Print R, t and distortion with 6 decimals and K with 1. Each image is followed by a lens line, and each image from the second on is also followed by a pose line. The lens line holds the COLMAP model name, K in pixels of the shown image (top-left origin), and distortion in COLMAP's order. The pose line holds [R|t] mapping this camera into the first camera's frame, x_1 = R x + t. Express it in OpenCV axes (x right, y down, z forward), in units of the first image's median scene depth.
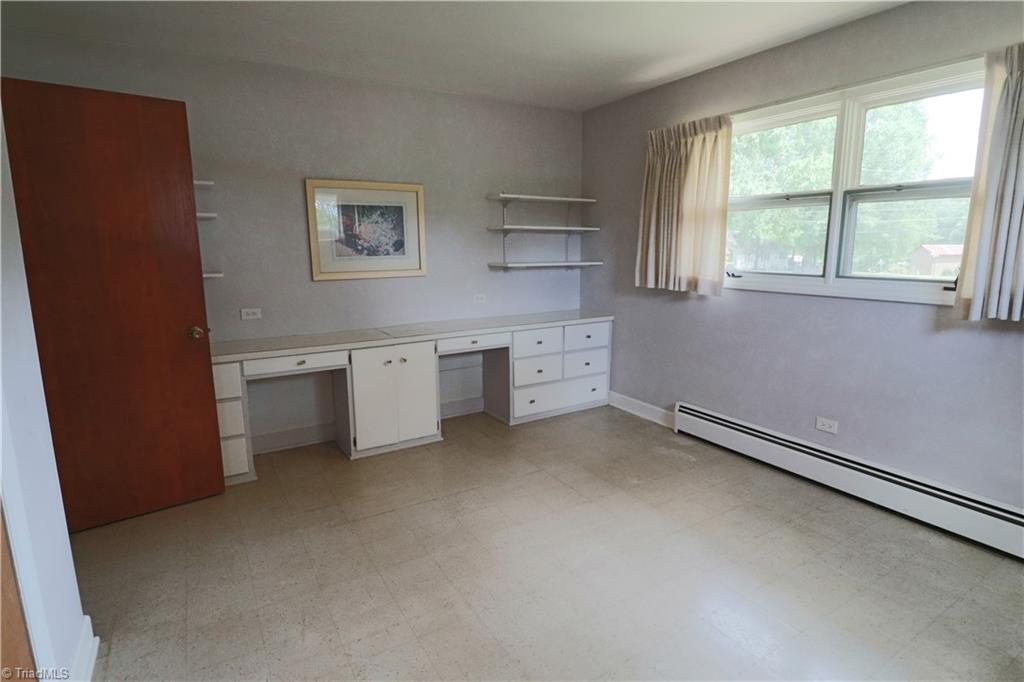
lens RADIAL K [[529.2, 0, 516.6], [0, 529.2, 337.5], [0, 0, 1]] dist [0.000575, -0.010974]
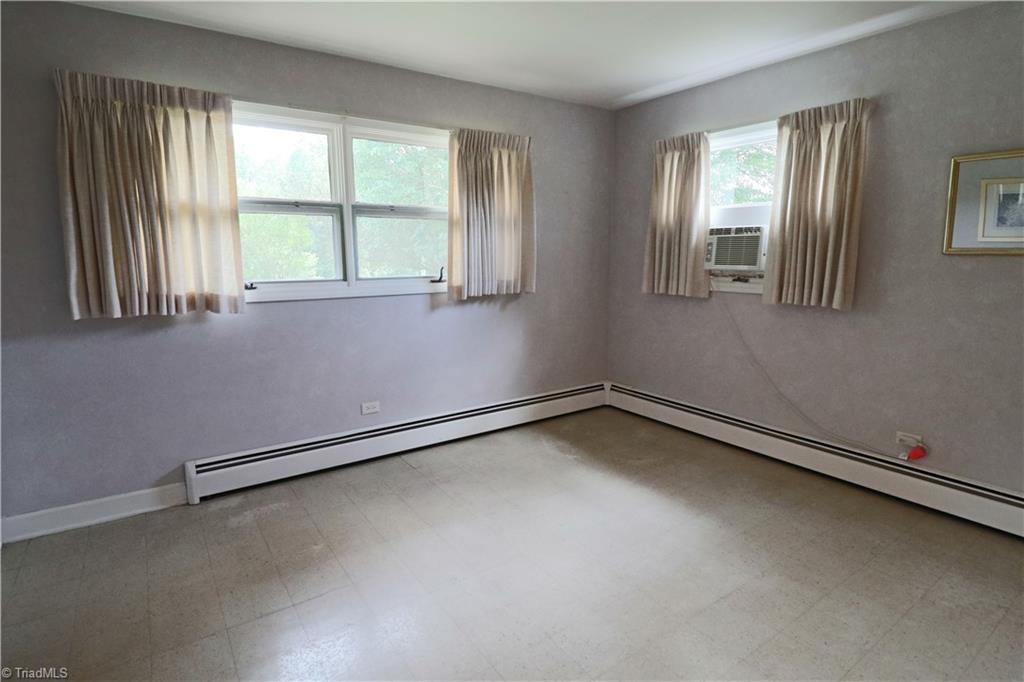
lens RADIAL K [[529.2, 0, 513.9], [0, 529.2, 337.3], [0, 0, 1]] dist [0.000575, -0.010974]
pose [[-0.063795, -0.157605, 0.985439, -0.447577], [0.174009, 0.970568, 0.166492, -0.098640], [-0.982675, 0.182097, -0.034493, 0.572113]]
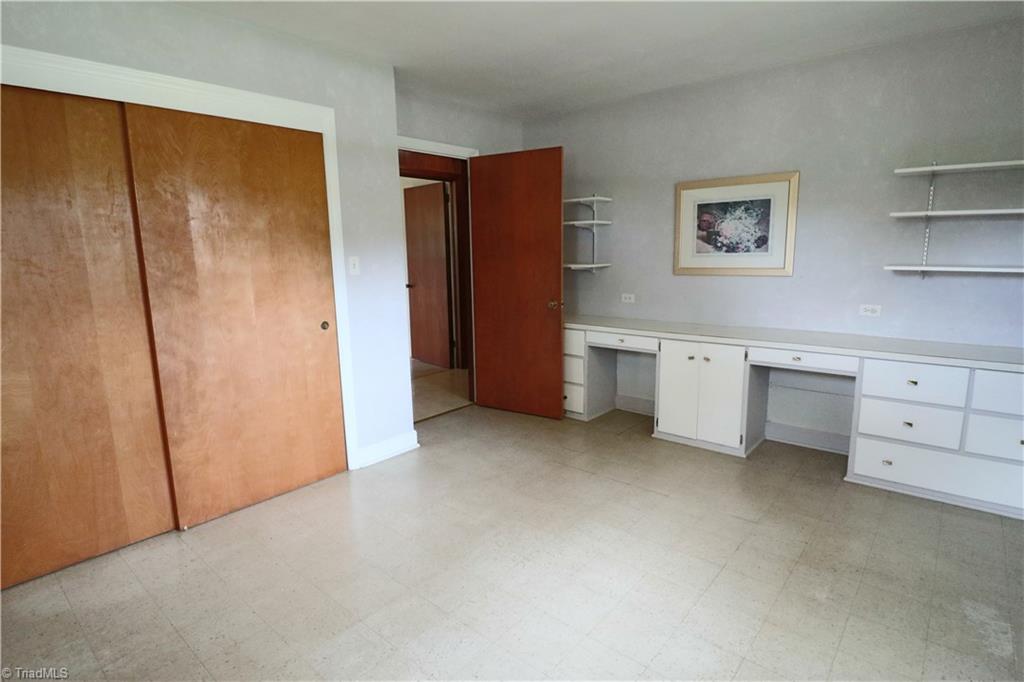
lens RADIAL K [[529.2, 0, 516.6], [0, 529.2, 335.8], [0, 0, 1]] dist [0.000575, -0.010974]
pose [[0.311858, 0.158287, -0.936851, 0.571393], [-0.145335, 0.982369, 0.117598, -0.062093], [0.938947, 0.099484, 0.329364, 0.325894]]
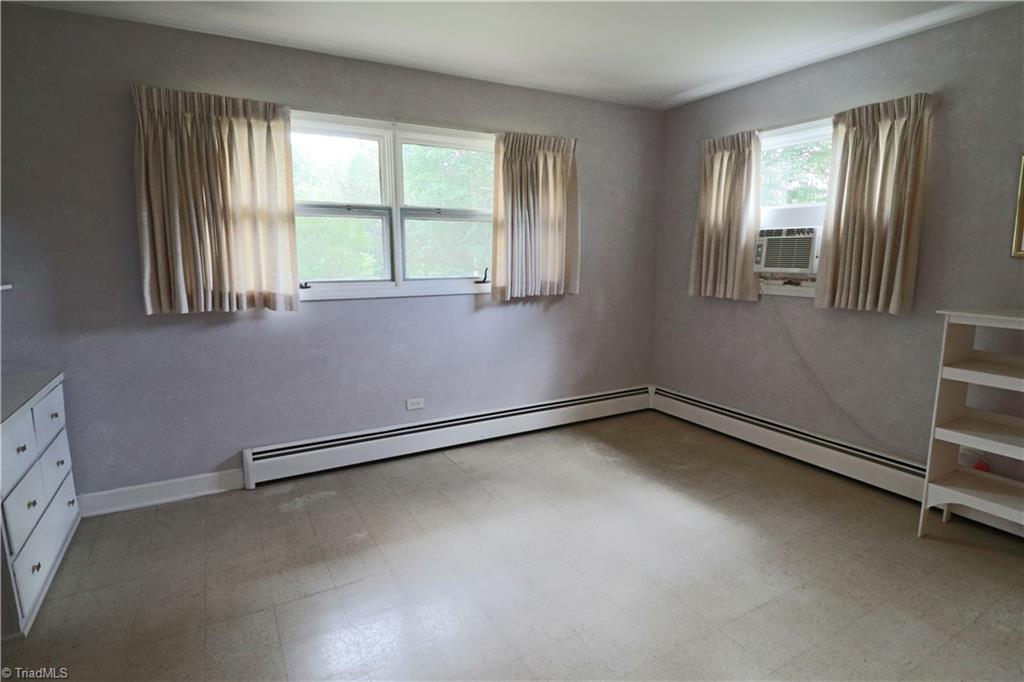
lens RADIAL K [[529.2, 0, 514.7], [0, 529.2, 338.8], [0, 0, 1]] dist [0.000575, -0.010974]
pose [[0.032720, -0.158802, 0.986768, -0.458607], [0.171853, 0.973486, 0.150967, -0.096829], [-0.984579, 0.164640, 0.059143, 0.555839]]
